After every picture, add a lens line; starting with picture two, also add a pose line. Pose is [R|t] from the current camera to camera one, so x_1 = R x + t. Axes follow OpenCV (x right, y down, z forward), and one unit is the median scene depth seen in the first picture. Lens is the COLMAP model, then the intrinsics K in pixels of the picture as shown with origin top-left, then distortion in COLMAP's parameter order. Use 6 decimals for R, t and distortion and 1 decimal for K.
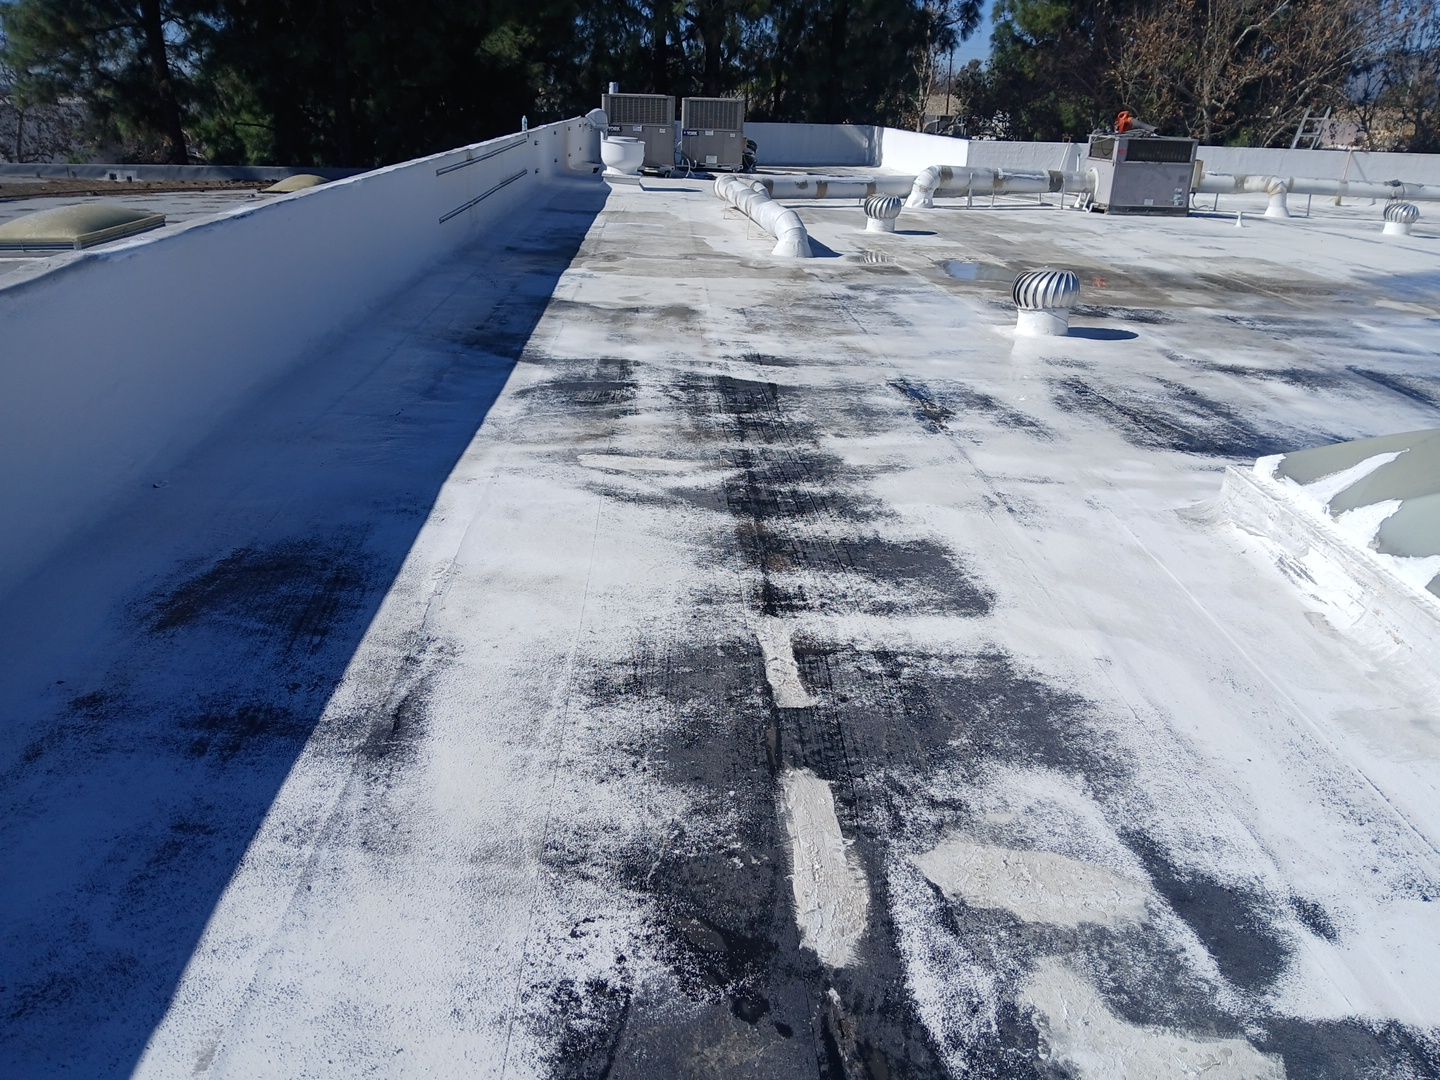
lens RADIAL K [[1110.4, 0, 720.0], [0, 1110.4, 540.0], [0, 0, 1]] dist [0.088157, -0.164377]
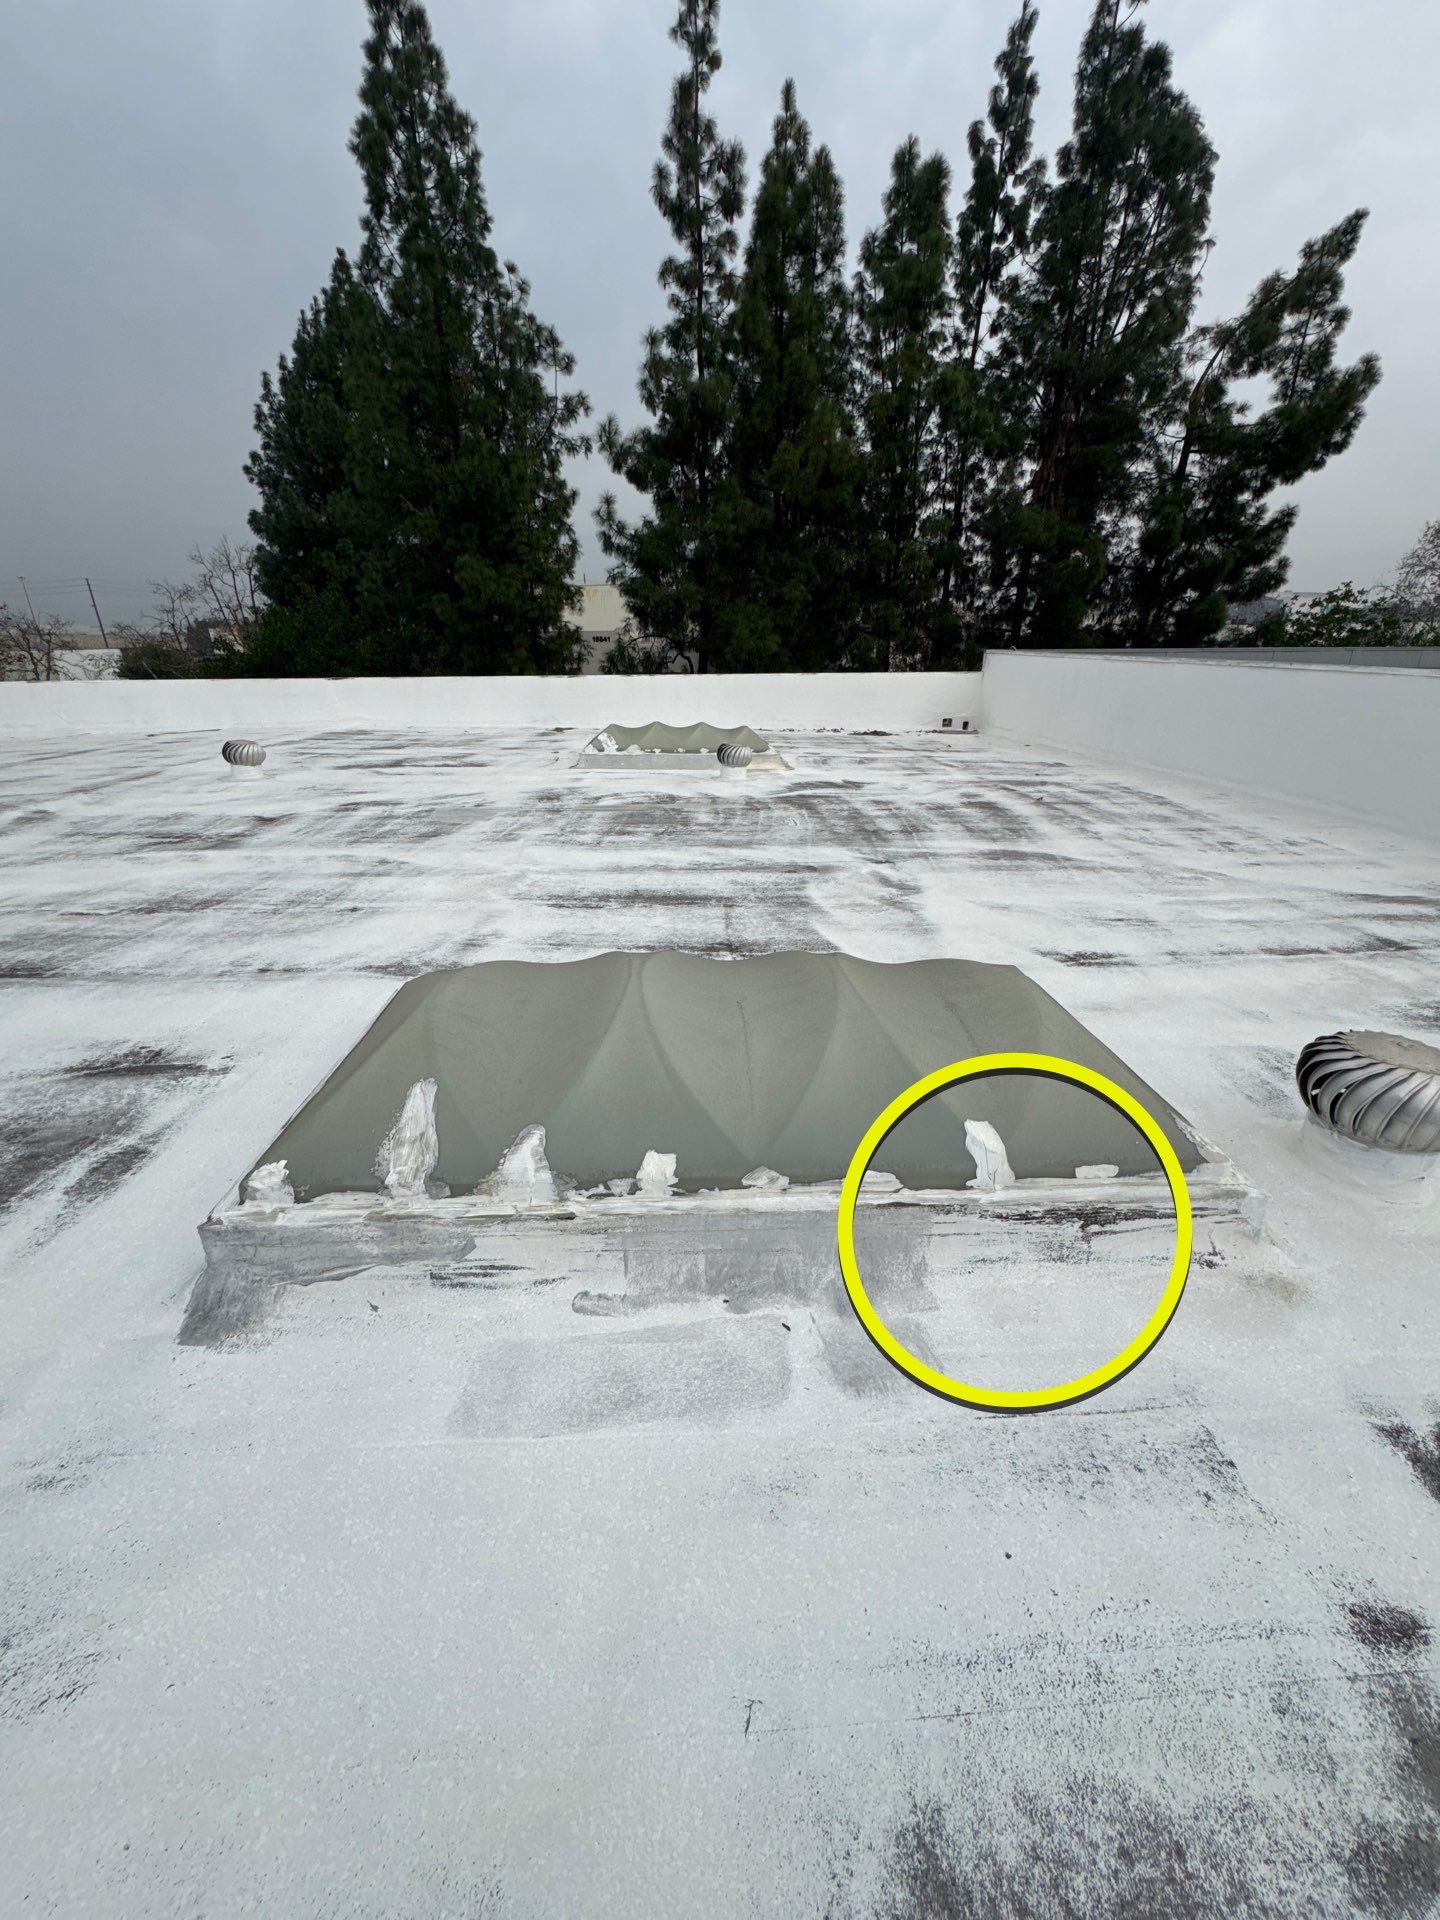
lens RADIAL K [[781.2, 0, 727.2], [0, 781.2, 950.1], [0, 0, 1]] dist [-0.000242, -0.000170]
pose [[-0.019450, -0.397322, 0.917473, 0.086959], [0.375344, 0.847625, 0.375031, -0.190448], [-0.926681, 0.351663, 0.132646, 0.481922]]
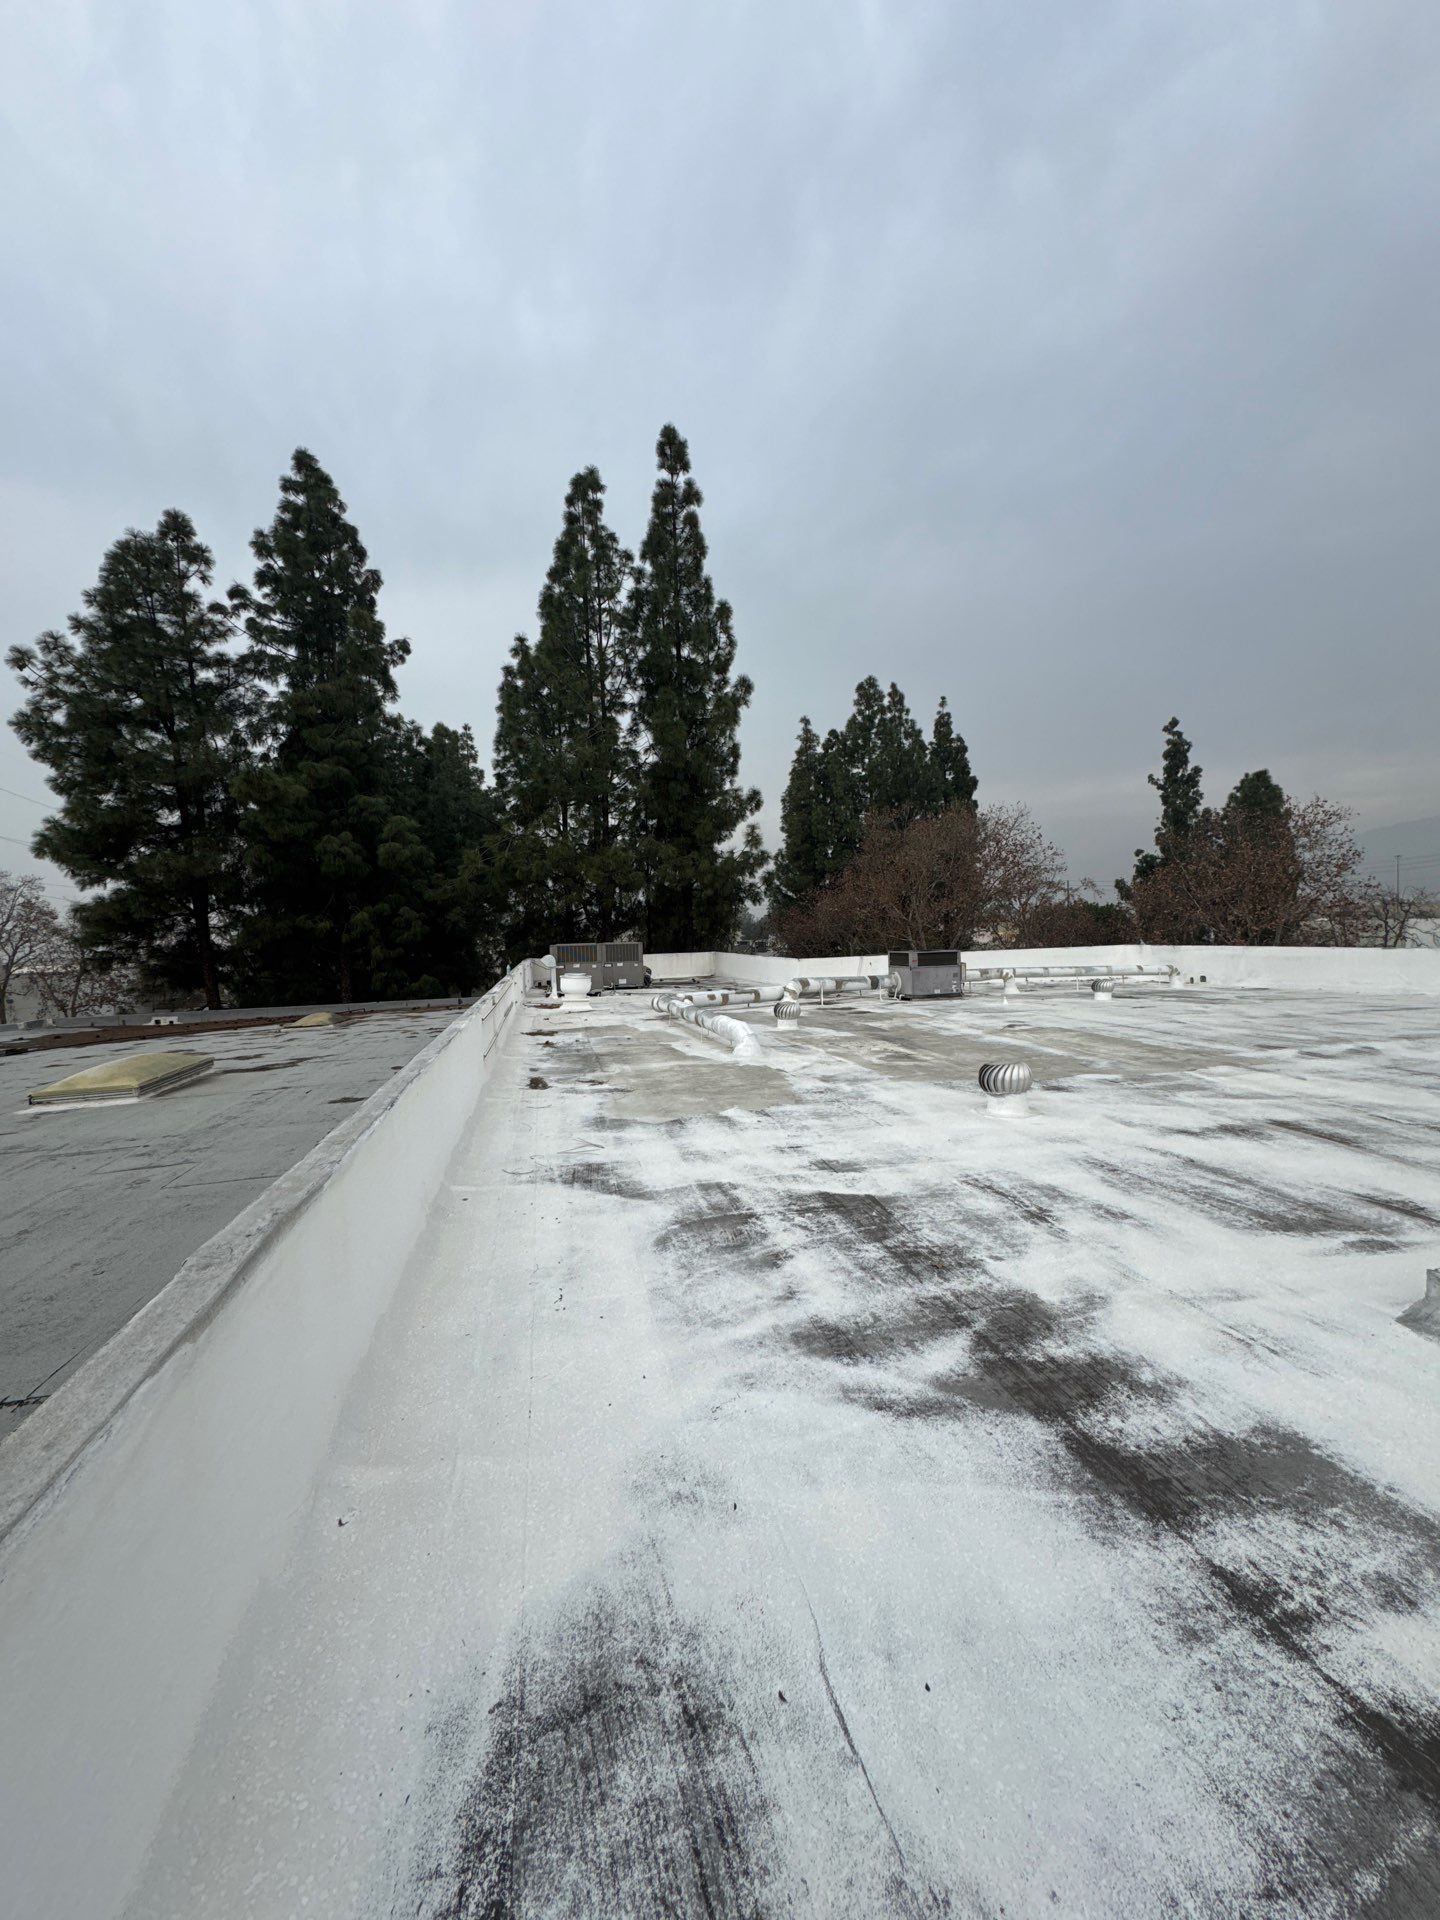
lens RADIAL K [[759.6, 0, 712.2], [0, 759.6, 963.6], [0, 0, 1]] dist [-0.002572, -0.000045]
pose [[0.983778, -0.064493, 0.167396, -0.227635], [0.116094, 0.940272, -0.320016, -0.142682], [-0.136759, 0.334259, 0.932506, 0.269554]]
